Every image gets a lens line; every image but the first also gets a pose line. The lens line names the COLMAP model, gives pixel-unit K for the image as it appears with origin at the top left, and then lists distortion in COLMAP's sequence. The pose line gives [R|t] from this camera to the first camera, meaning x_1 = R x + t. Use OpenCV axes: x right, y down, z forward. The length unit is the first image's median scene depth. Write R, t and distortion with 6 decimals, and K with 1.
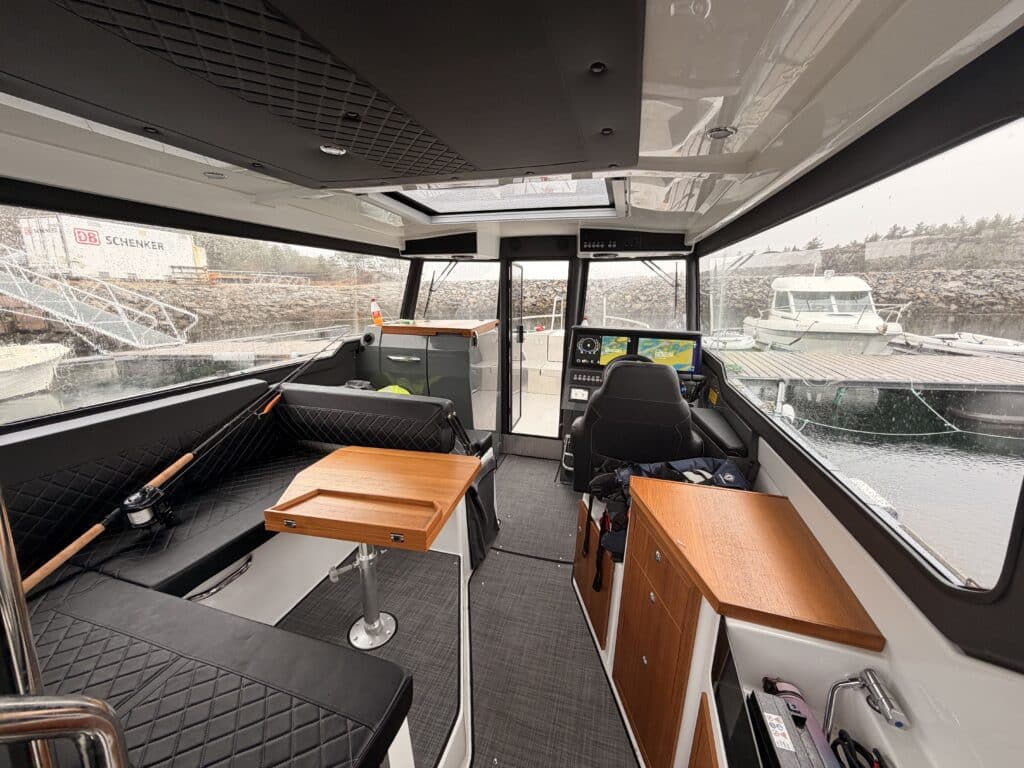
lens RADIAL K [[405.6, 0, 508.8], [0, 405.6, 384.1], [0, 0, 1]] dist [-0.004034, 0.000632]
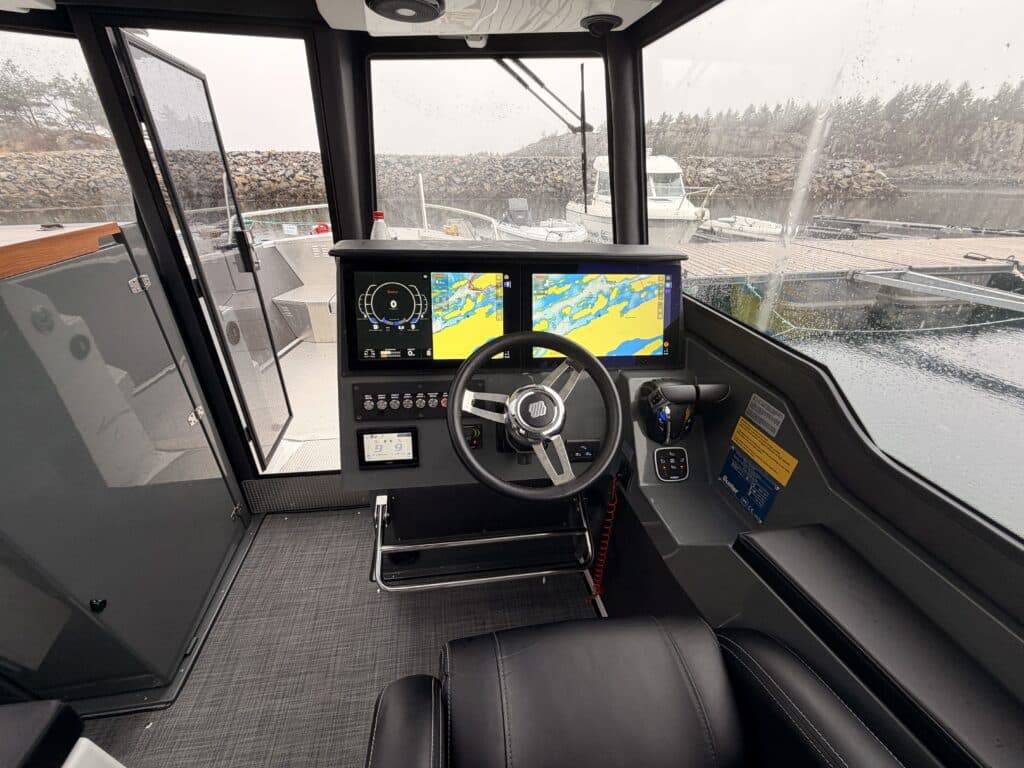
lens RADIAL K [[405.6, 0, 513.6], [0, 405.6, 390.4], [0, 0, 1]] dist [-0.004034, 0.000632]
pose [[0.905295, -0.184158, 0.382787, 0.132462], [0.075491, 0.956542, 0.281655, -0.103863], [-0.418021, -0.226084, 0.879855, 0.589816]]
